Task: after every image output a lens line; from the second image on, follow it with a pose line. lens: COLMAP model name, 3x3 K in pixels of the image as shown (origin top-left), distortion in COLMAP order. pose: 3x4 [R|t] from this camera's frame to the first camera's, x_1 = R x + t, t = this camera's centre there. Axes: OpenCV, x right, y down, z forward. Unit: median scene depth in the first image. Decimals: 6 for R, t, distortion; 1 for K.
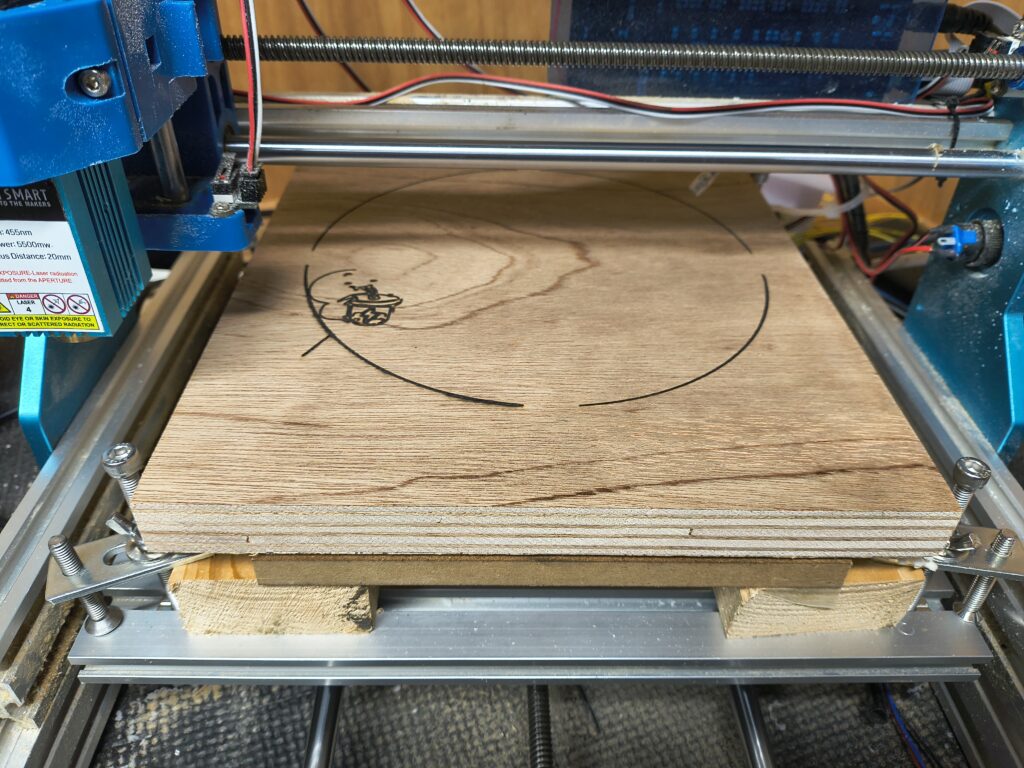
lens RADIAL K [[786.0, 0, 500.3], [0, 786.0, 378.6], [0, 0, 1]] dist [-0.041115, -0.003781]
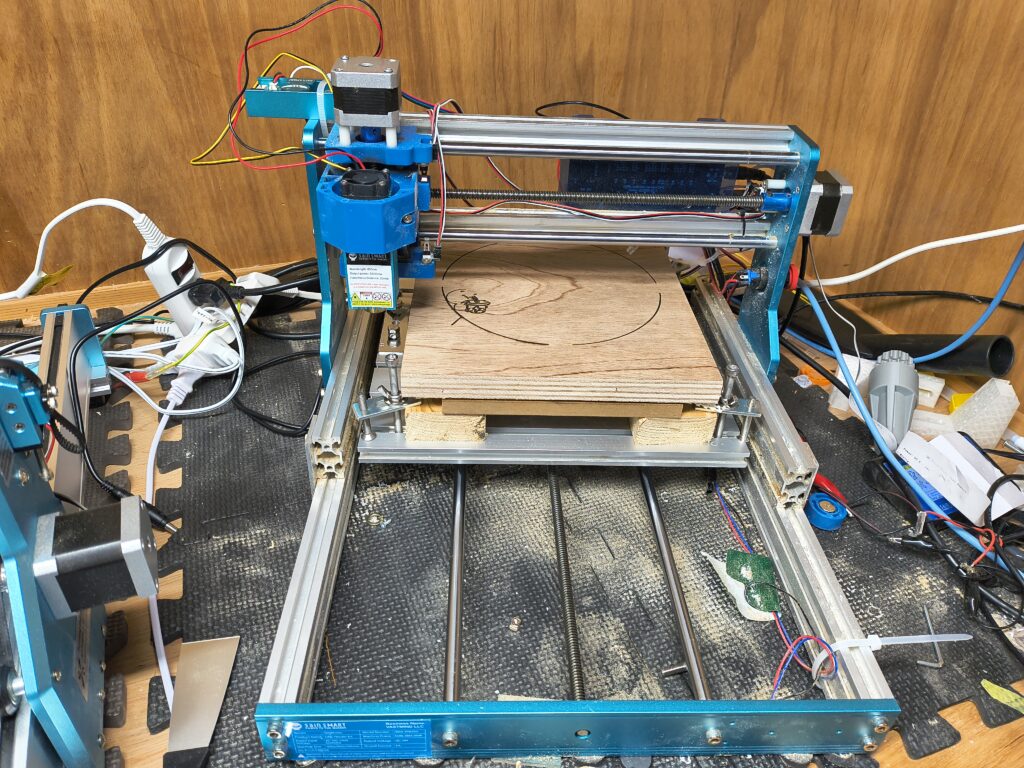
lens RADIAL K [[744.0, 0, 512.0], [0, 744.0, 384.0], [0, 0, 1]] dist [-0.006369, -0.007473]
pose [[0.999639, 0.004357, 0.026527, -0.125119], [-0.003393, 0.999336, -0.036280, 0.208495], [-0.026667, 0.036177, 0.998990, -1.097581]]
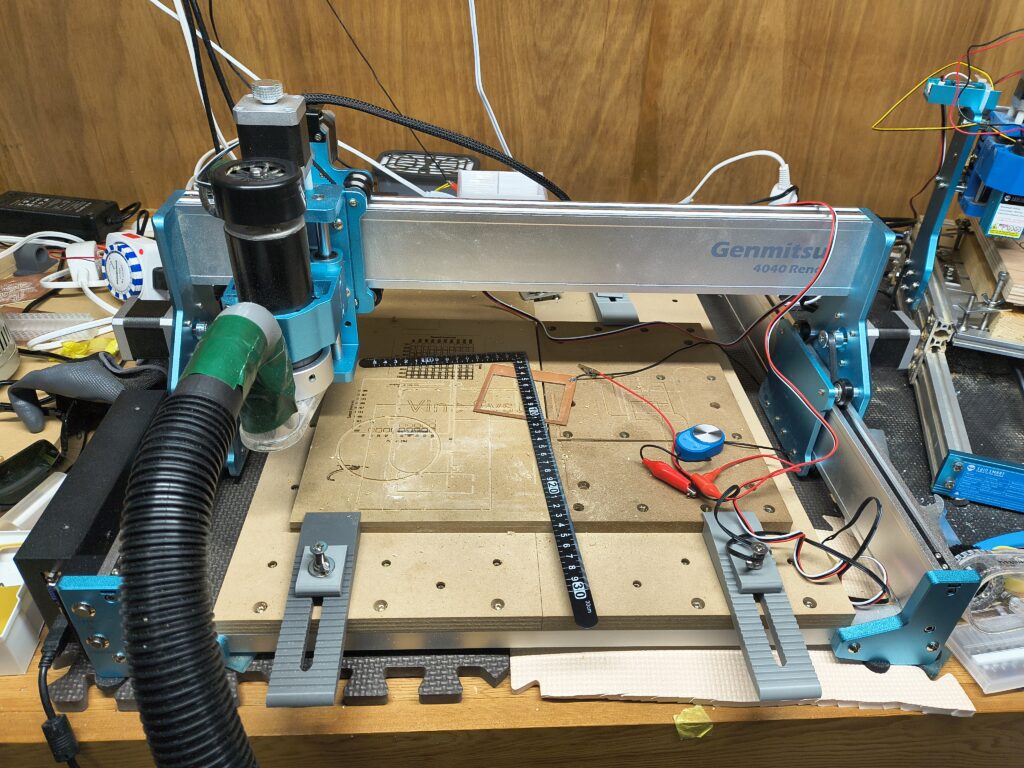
lens RADIAL K [[744.0, 0, 512.0], [0, 744.0, 384.0], [0, 0, 1]] dist [-0.006369, -0.007473]
pose [[0.950345, 0.186015, -0.249486, -1.333090], [-0.200741, 0.979029, -0.034710, 0.922829], [0.237797, 0.083069, 0.967756, -2.225224]]
